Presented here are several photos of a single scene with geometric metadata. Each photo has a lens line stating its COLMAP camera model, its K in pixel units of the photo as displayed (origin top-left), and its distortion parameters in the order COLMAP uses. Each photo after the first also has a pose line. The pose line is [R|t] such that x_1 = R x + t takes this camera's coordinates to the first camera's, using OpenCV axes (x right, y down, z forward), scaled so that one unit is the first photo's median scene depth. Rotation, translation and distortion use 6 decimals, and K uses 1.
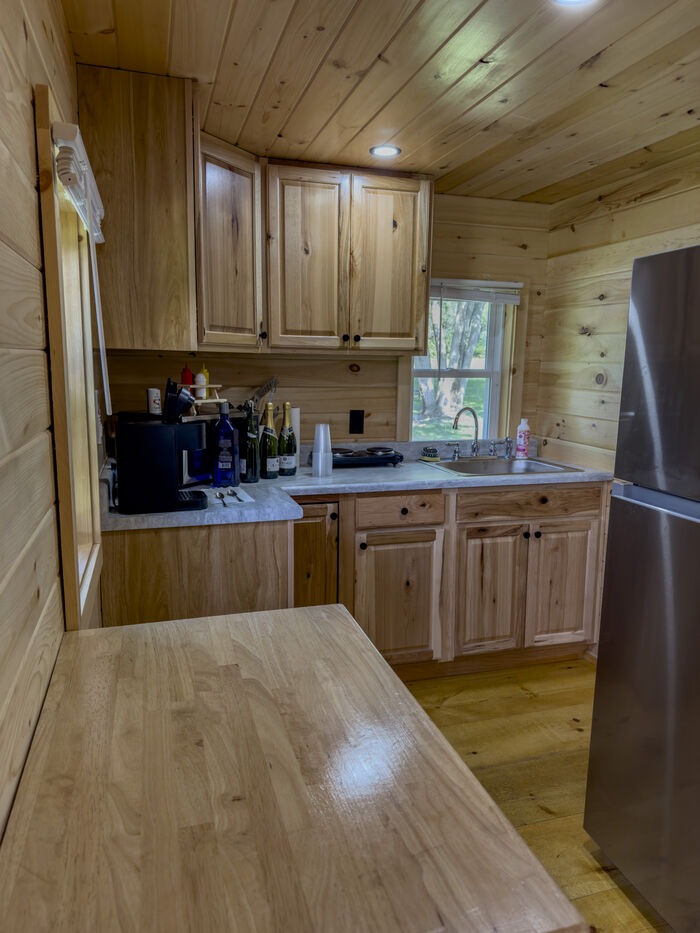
lens RADIAL K [[663.7, 0, 350.0], [0, 663.7, 466.5], [0, 0, 1]] dist [0.235096, -0.397669]
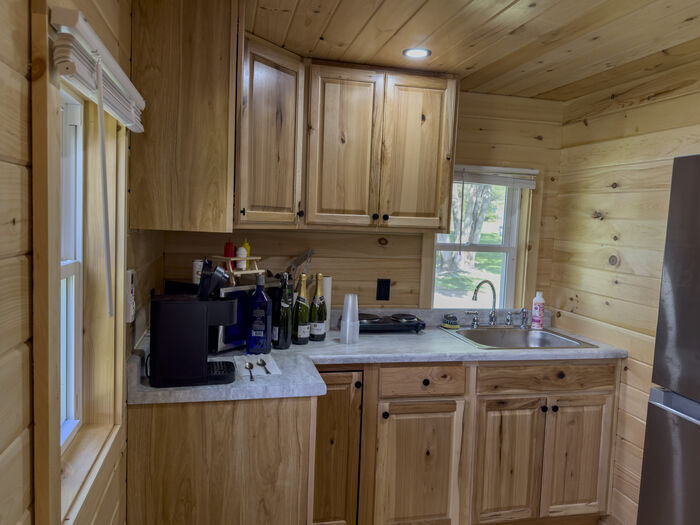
lens RADIAL K [[522.4, 0, 350.0], [0, 522.4, 262.5], [0, 0, 1]] dist [0.215272, -0.312039]
pose [[0.997636, 0.032438, -0.060586, 0.006748], [-0.036612, 0.996937, -0.069107, -0.057113], [0.058159, 0.071162, 0.995768, 0.147326]]
